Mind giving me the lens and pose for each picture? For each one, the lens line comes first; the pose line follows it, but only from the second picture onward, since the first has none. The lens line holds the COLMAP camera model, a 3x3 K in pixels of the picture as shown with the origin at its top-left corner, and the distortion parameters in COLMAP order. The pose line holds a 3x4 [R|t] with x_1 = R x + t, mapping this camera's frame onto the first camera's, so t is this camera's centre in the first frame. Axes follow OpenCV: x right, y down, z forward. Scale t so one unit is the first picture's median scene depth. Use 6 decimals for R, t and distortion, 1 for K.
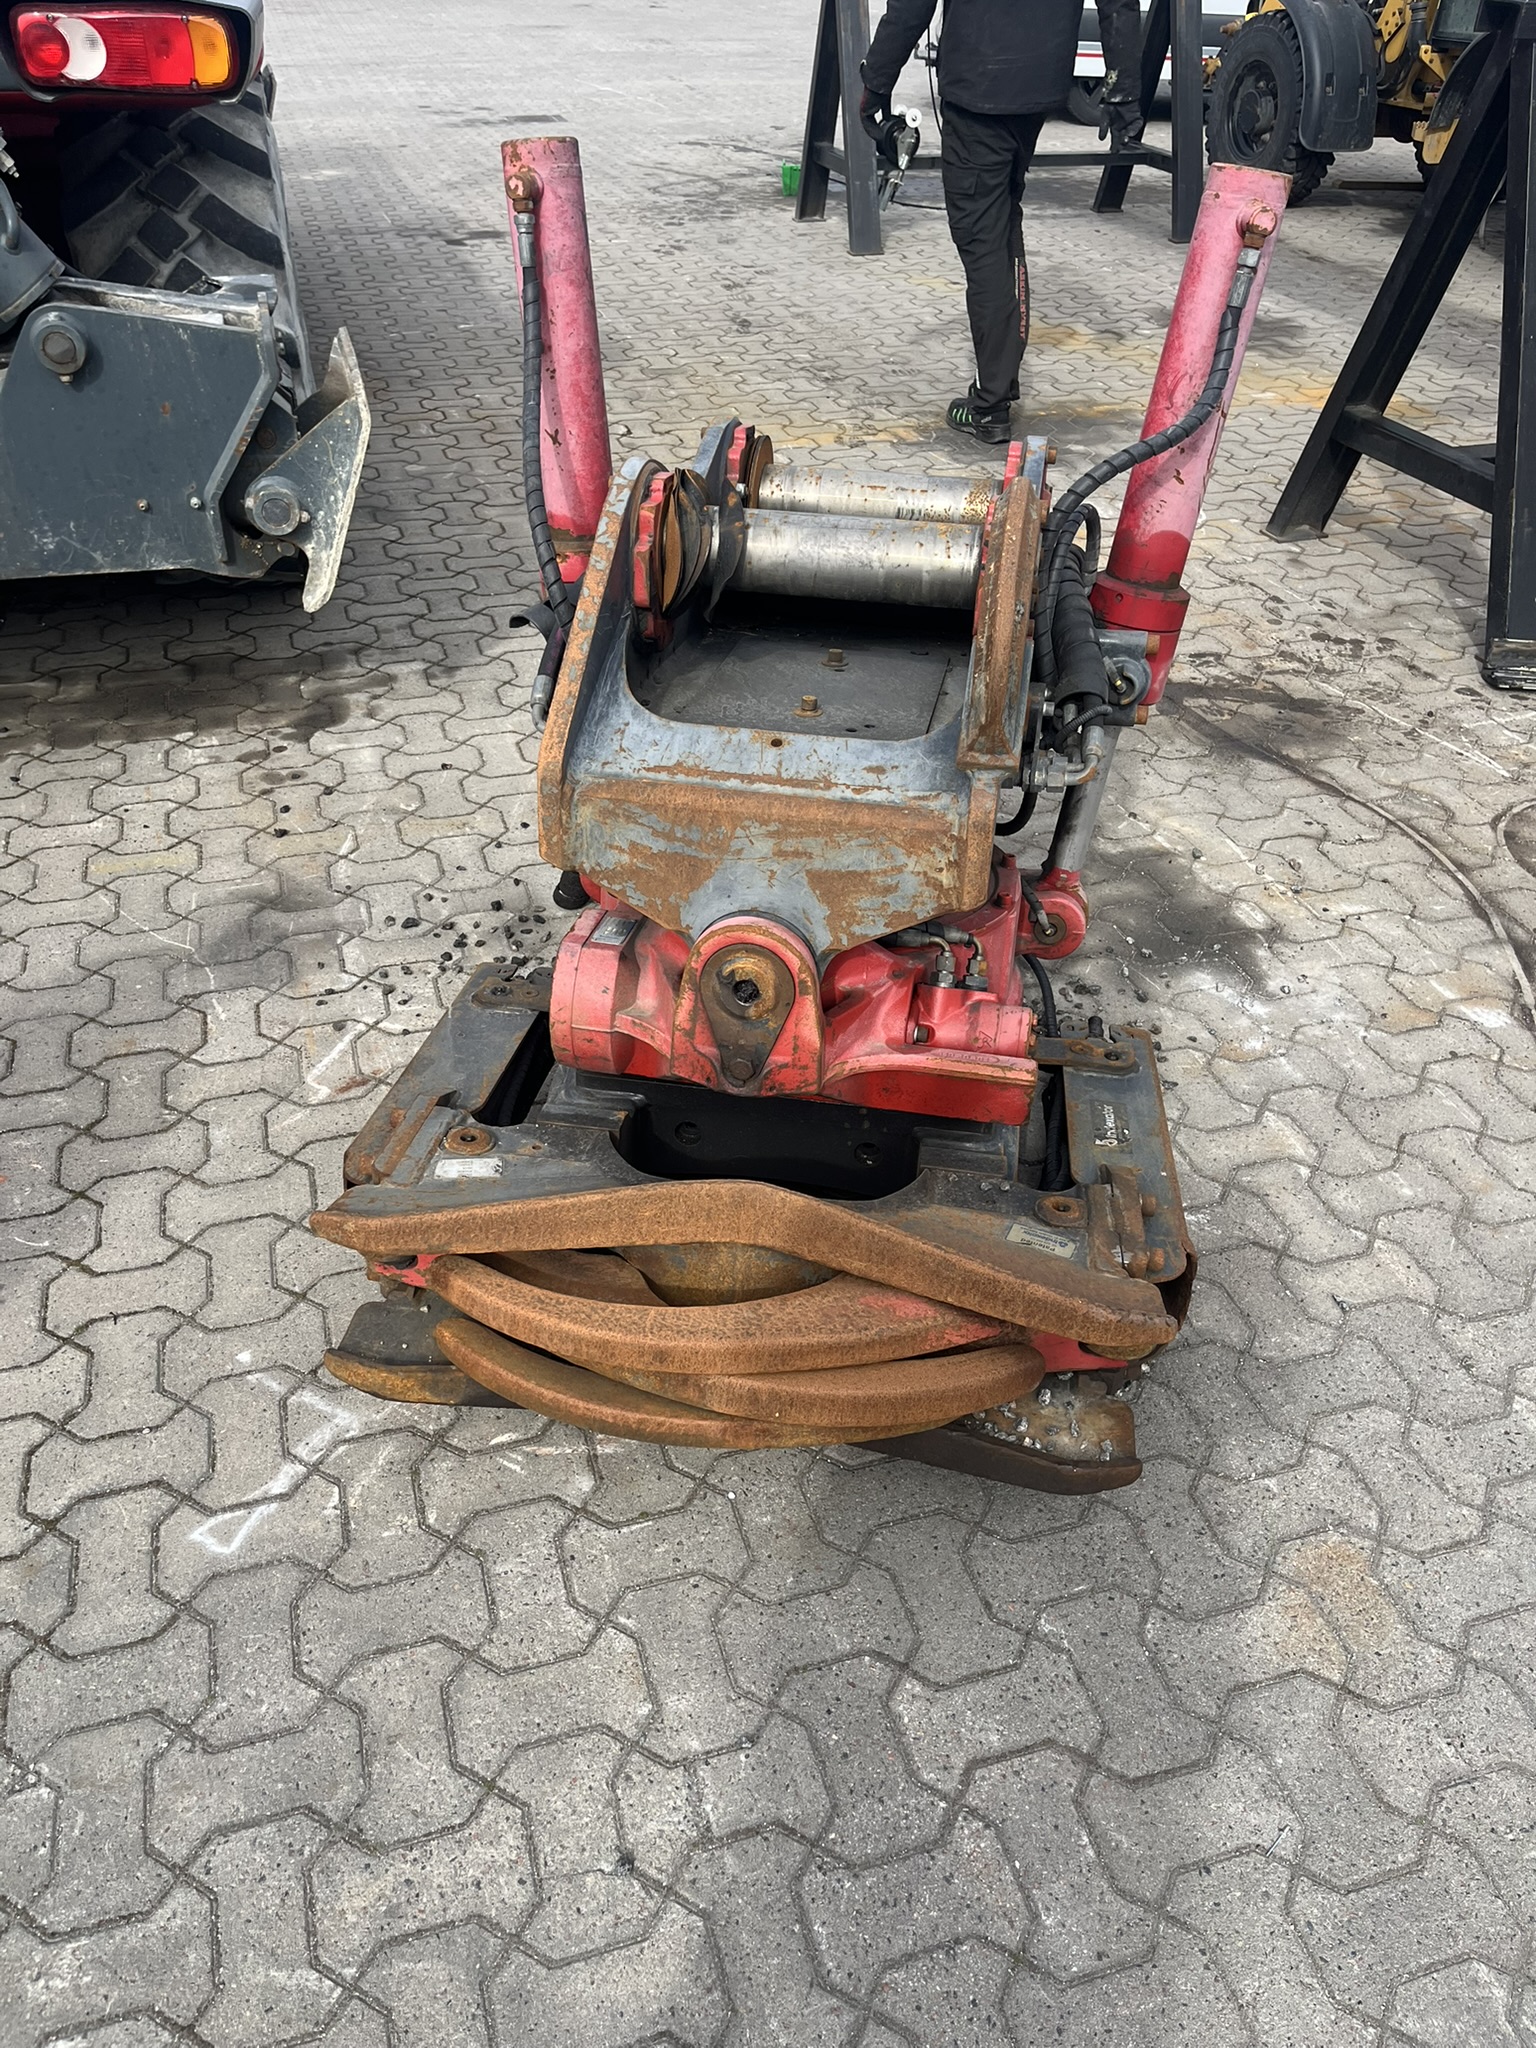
lens RADIAL K [[1548.3, 0, 766.6], [0, 1548.3, 1046.3], [0, 0, 1]] dist [0.070374, -0.098830]
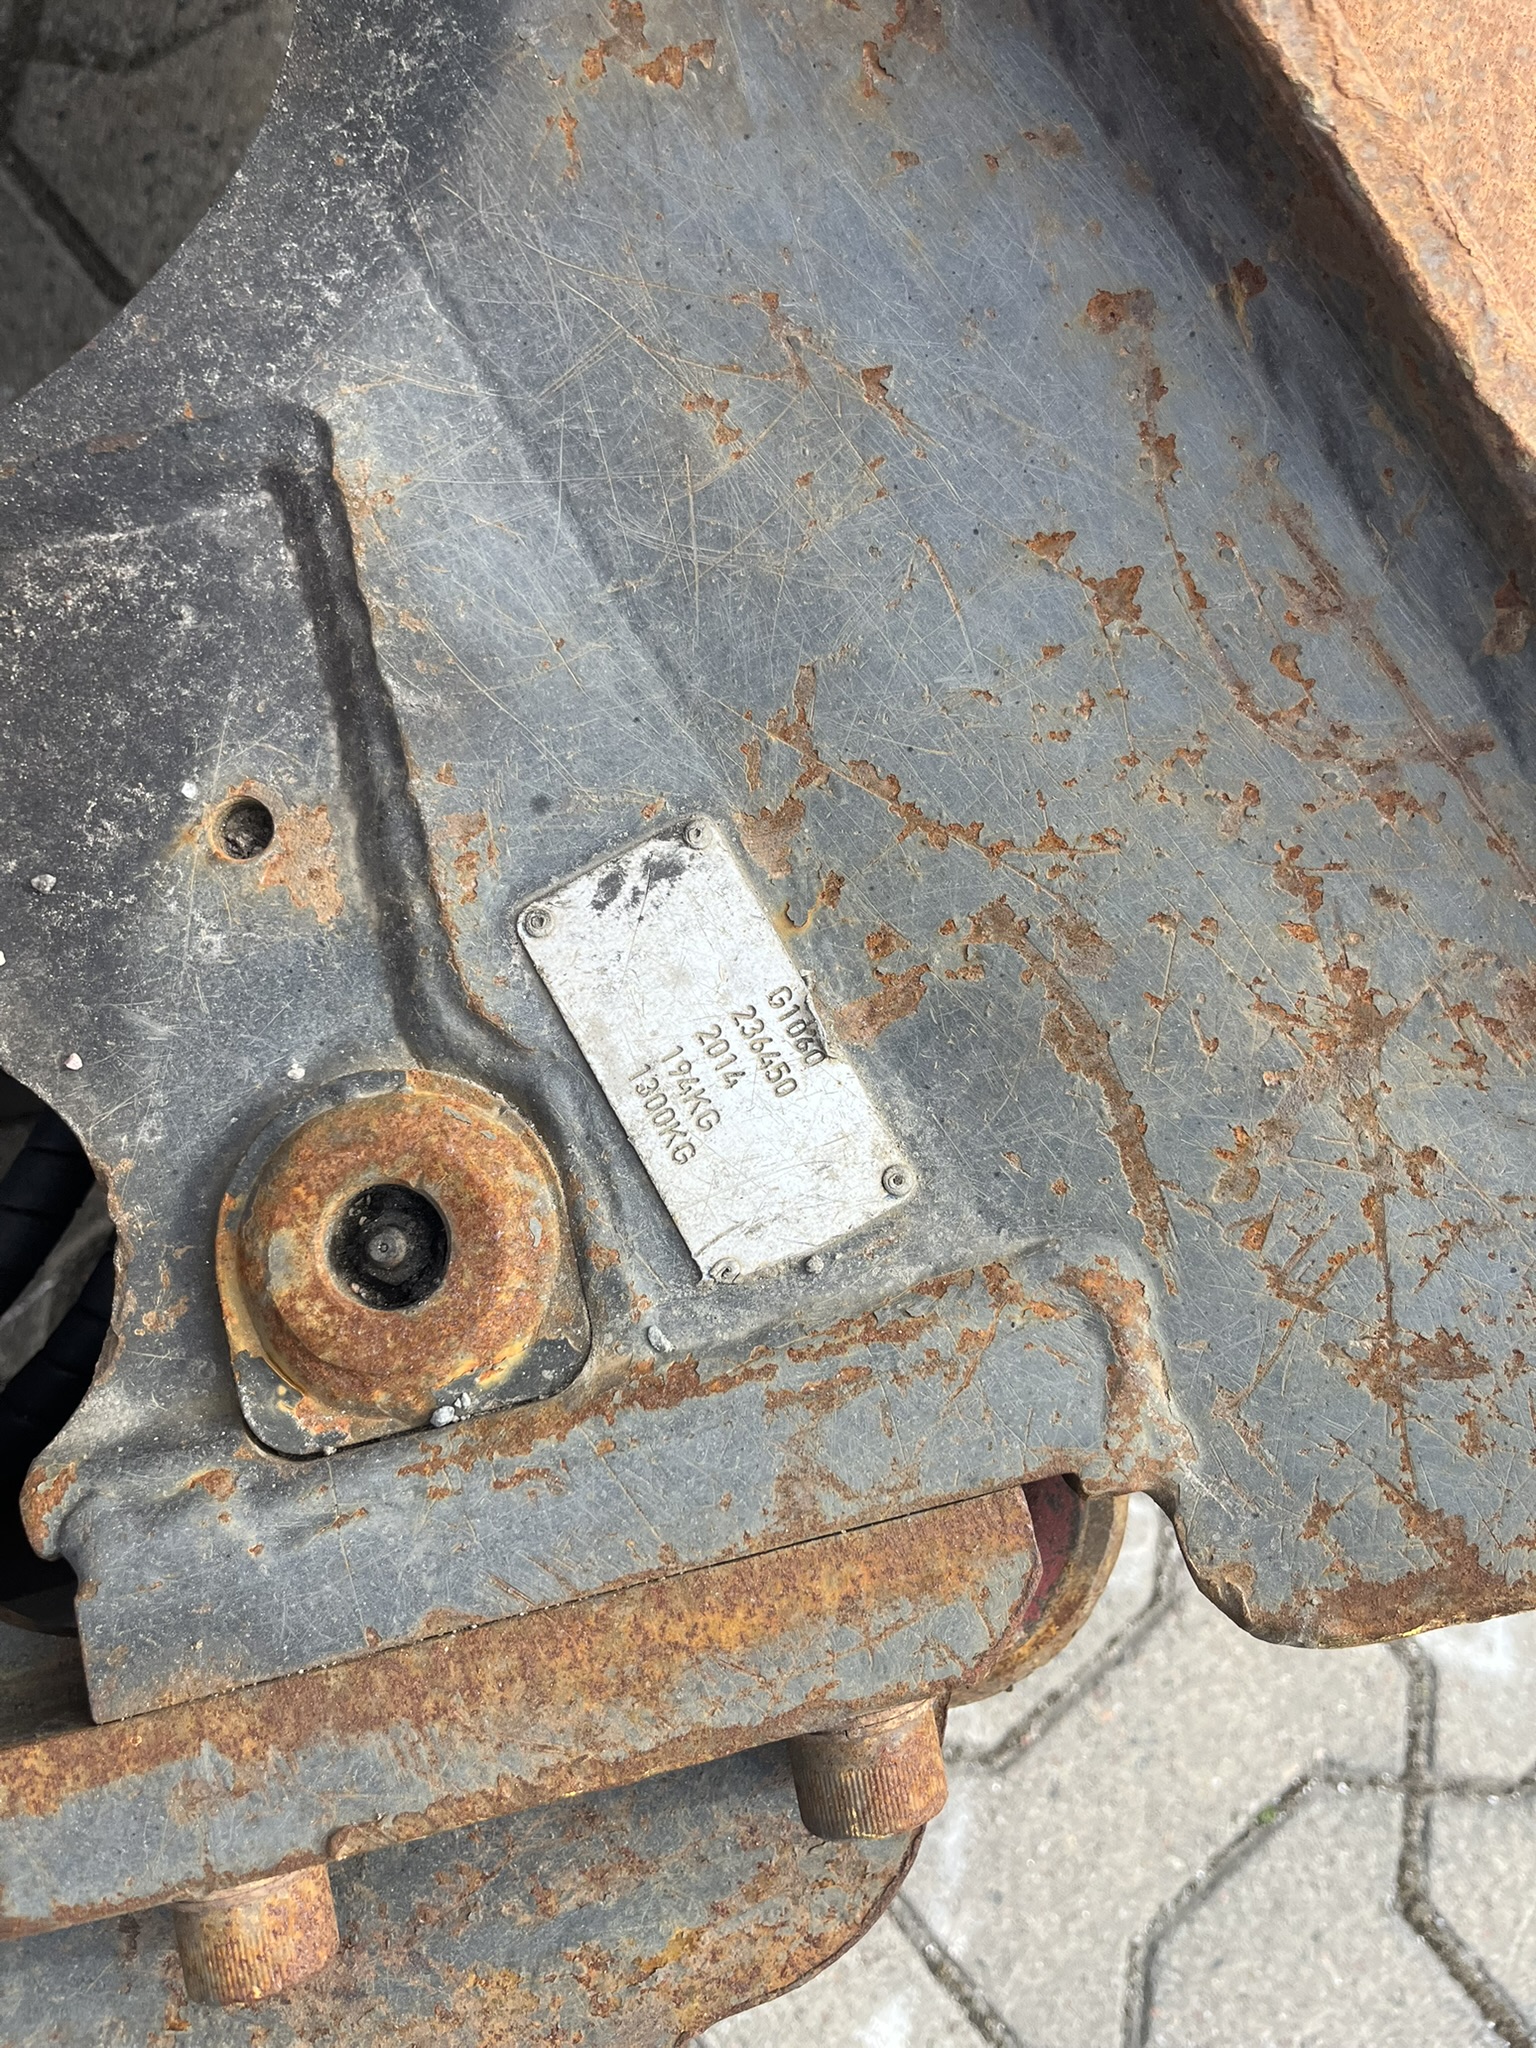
lens RADIAL K [[1548.3, 0, 761.6], [0, 1548.3, 1001.9], [0, 0, 1]] dist [0.070374, -0.098830]
pose [[-0.376496, -0.923422, 0.074449, -0.186549], [0.436104, -0.105758, 0.893660, -0.044085], [-0.817352, 0.368926, 0.442526, 0.873602]]
